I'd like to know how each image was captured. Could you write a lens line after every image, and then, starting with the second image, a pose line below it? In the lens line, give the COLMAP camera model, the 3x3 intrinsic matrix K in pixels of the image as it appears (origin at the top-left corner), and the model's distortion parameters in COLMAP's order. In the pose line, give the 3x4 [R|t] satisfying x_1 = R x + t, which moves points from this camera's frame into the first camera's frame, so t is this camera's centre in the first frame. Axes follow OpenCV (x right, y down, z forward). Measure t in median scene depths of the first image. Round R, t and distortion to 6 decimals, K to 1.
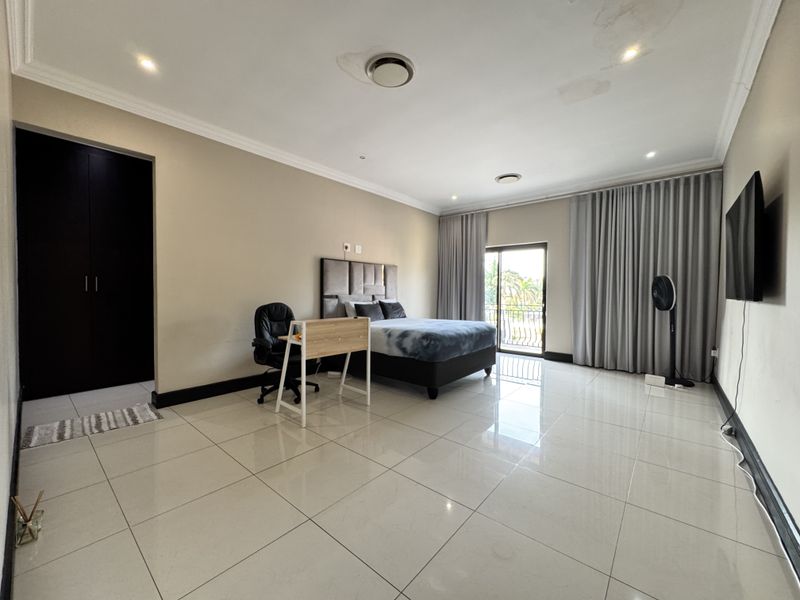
lens RADIAL K [[319.1, 0, 404.2], [0, 319.1, 297.6], [0, 0, 1]] dist [-0.000743, -0.000325]
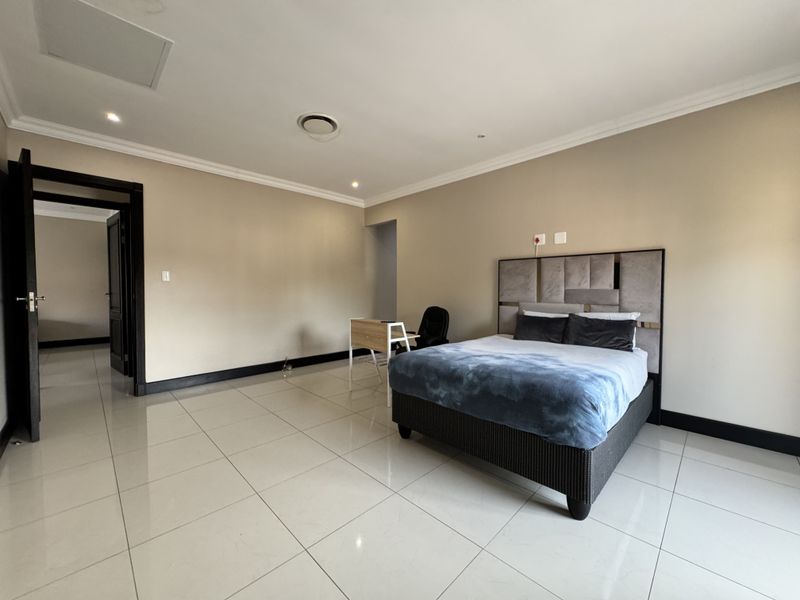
lens RADIAL K [[319.1, 0, 404.4], [0, 319.1, 299.7], [0, 0, 1]] dist [-0.000743, -0.000325]
pose [[-0.079718, 0.025017, -0.996503, 0.618199], [-0.017767, 0.999491, 0.026513, -0.029458], [0.996659, 0.019818, -0.079233, 0.754839]]
